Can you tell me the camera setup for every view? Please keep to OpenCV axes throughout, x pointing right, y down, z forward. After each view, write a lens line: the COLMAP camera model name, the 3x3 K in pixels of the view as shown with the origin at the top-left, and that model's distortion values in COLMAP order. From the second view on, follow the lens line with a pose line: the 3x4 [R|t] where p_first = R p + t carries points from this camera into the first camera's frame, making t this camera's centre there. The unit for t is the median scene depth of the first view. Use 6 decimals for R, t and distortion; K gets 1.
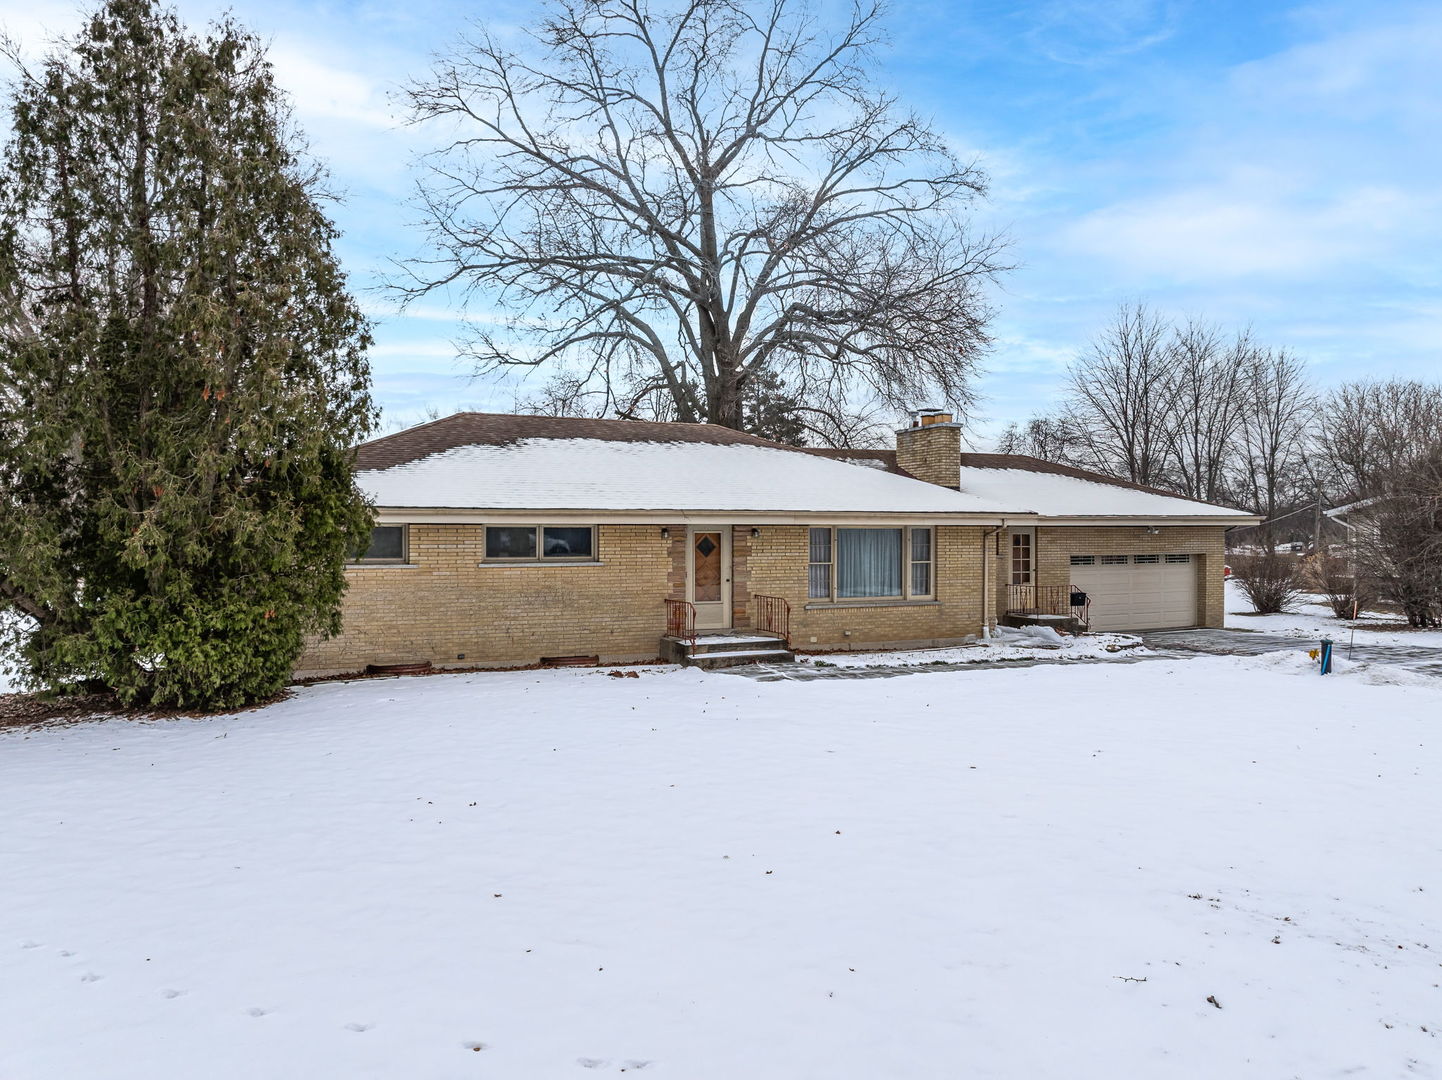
lens RADIAL K [[1007.3, 0, 721.0], [0, 1007.3, 540.0], [0, 0, 1]] dist [-0.048962, 0.041150]
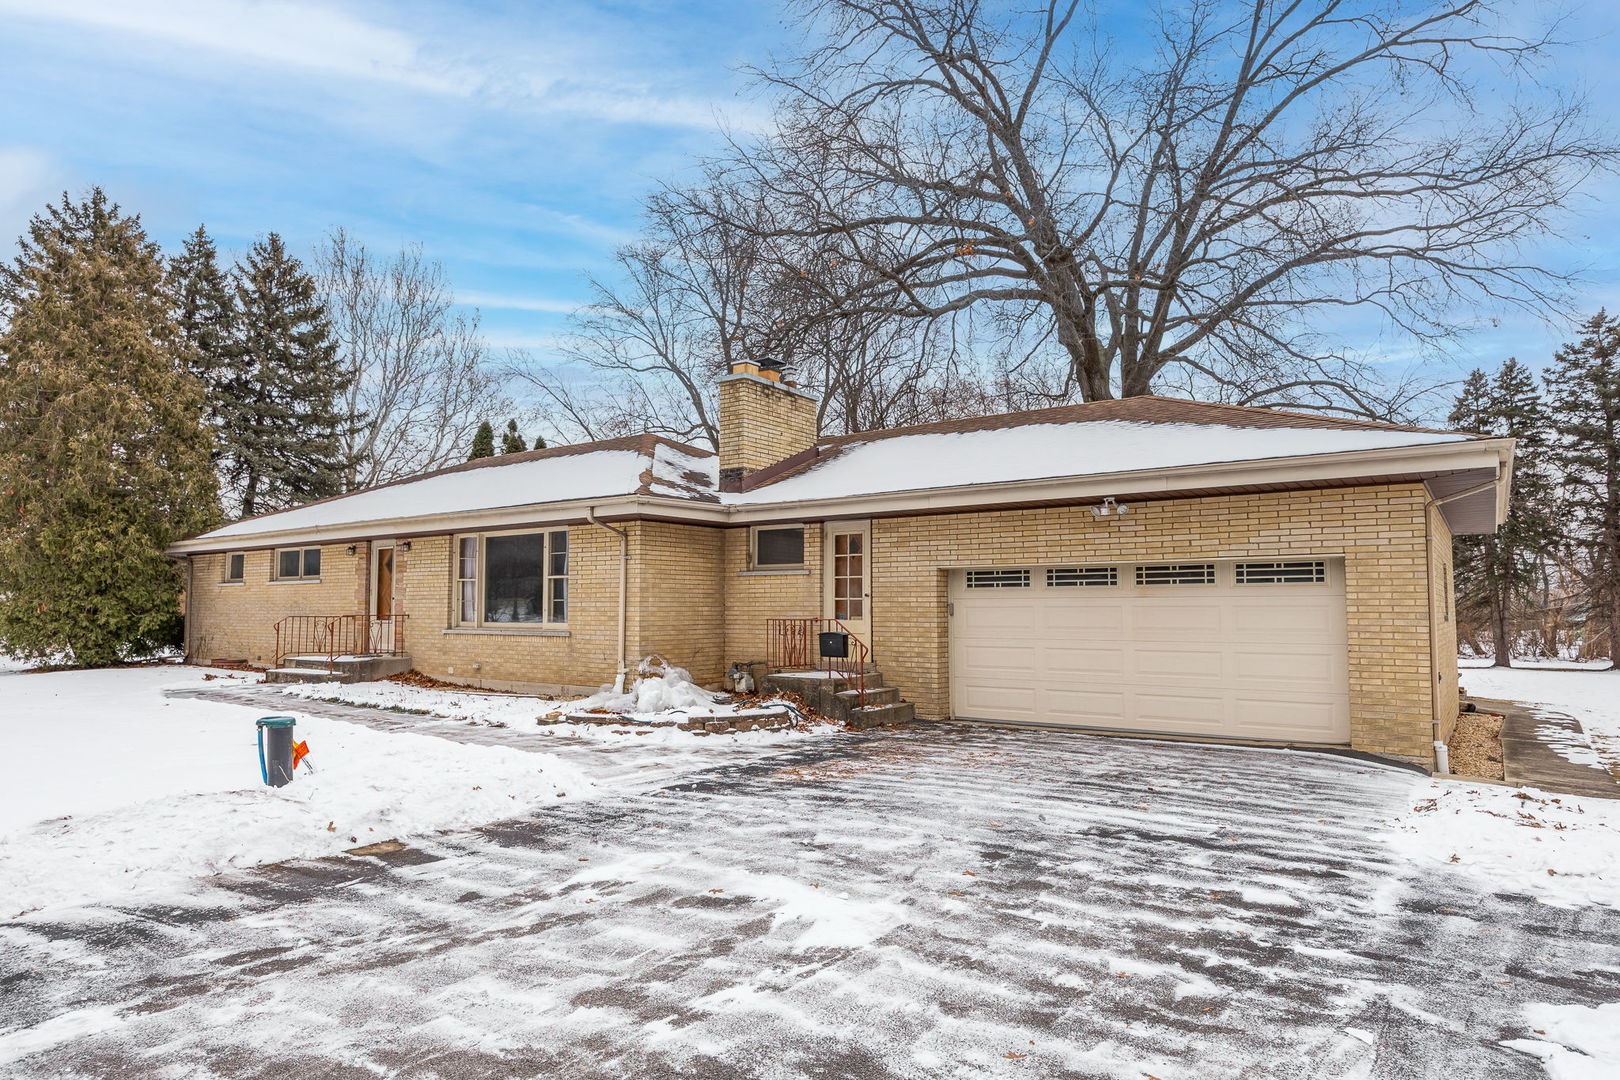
lens RADIAL K [[944.3, 0, 810.0], [0, 944.3, 540.0], [0, 0, 1]] dist [-0.016307, -0.000422]
pose [[0.515403, -0.064408, -0.854524, 0.901583], [-0.008731, 0.996725, -0.080393, 0.050122], [0.856903, 0.048896, 0.513153, 0.830656]]
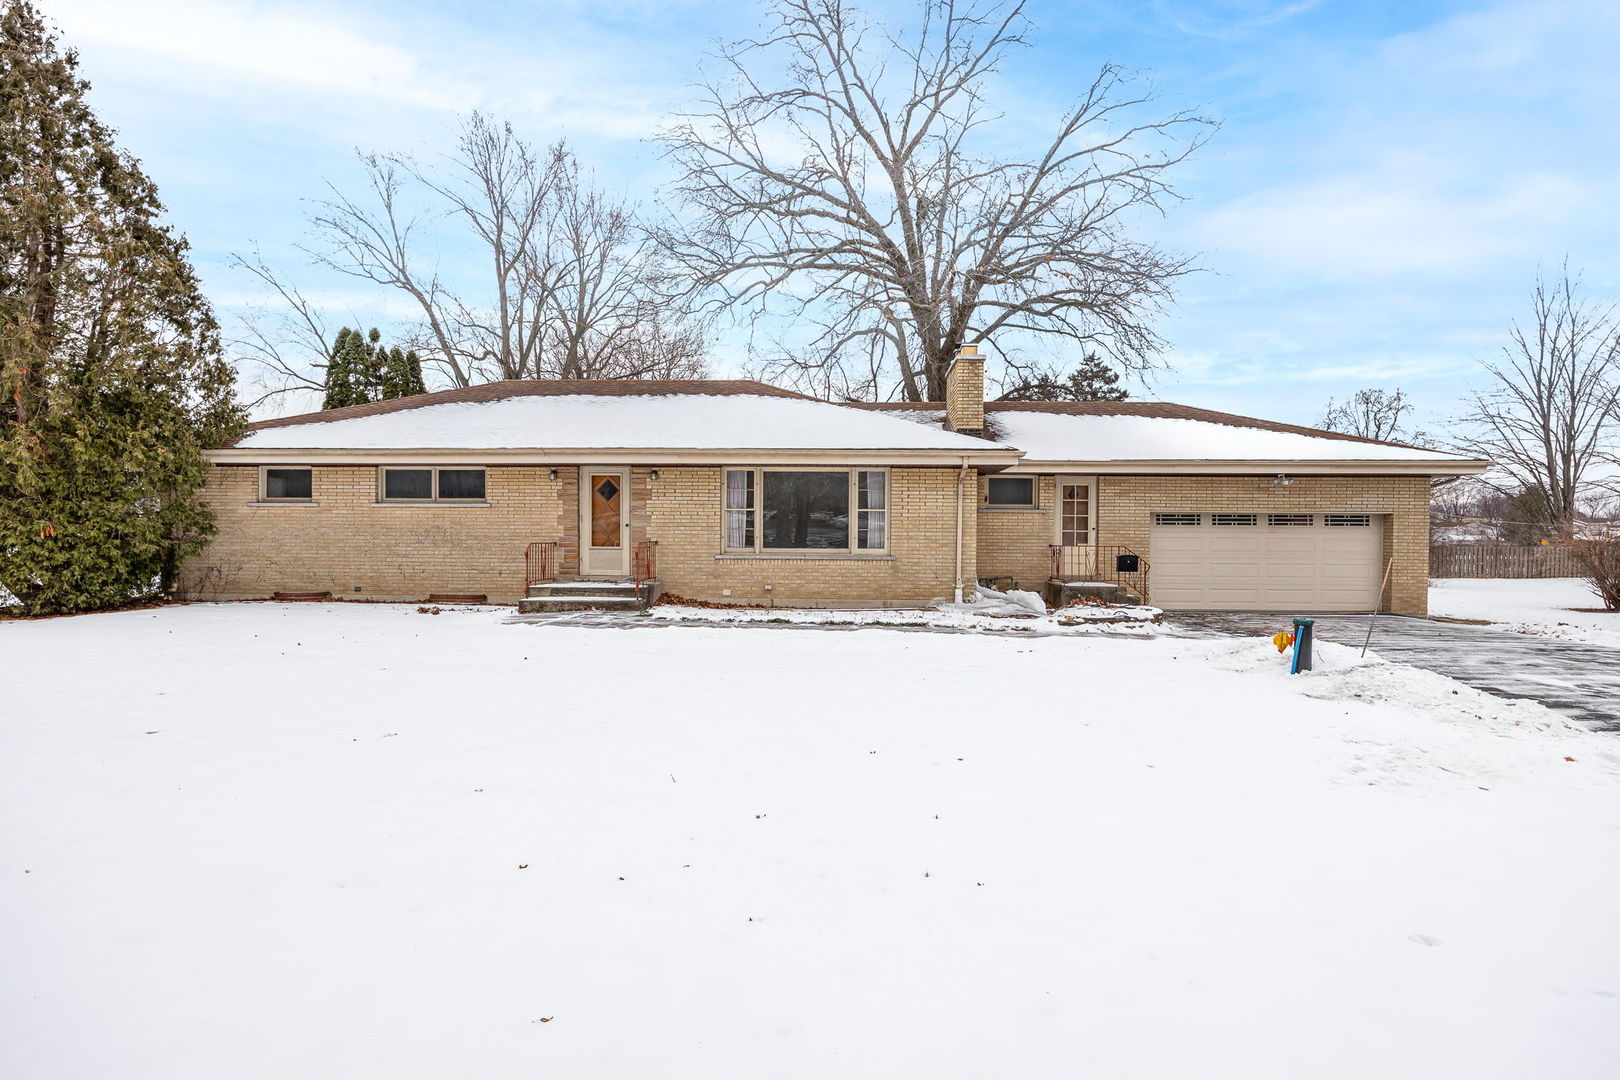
lens RADIAL K [[799.6, 0, 843.2], [0, 799.6, 545.2], [0, 0, 1]] dist [-0.002061, -0.000512]
pose [[0.902945, 0.010878, -0.429619, 0.487688], [-0.010186, 0.999940, 0.003912, 0.051028], [0.429636, 0.000844, 0.903002, 0.382162]]
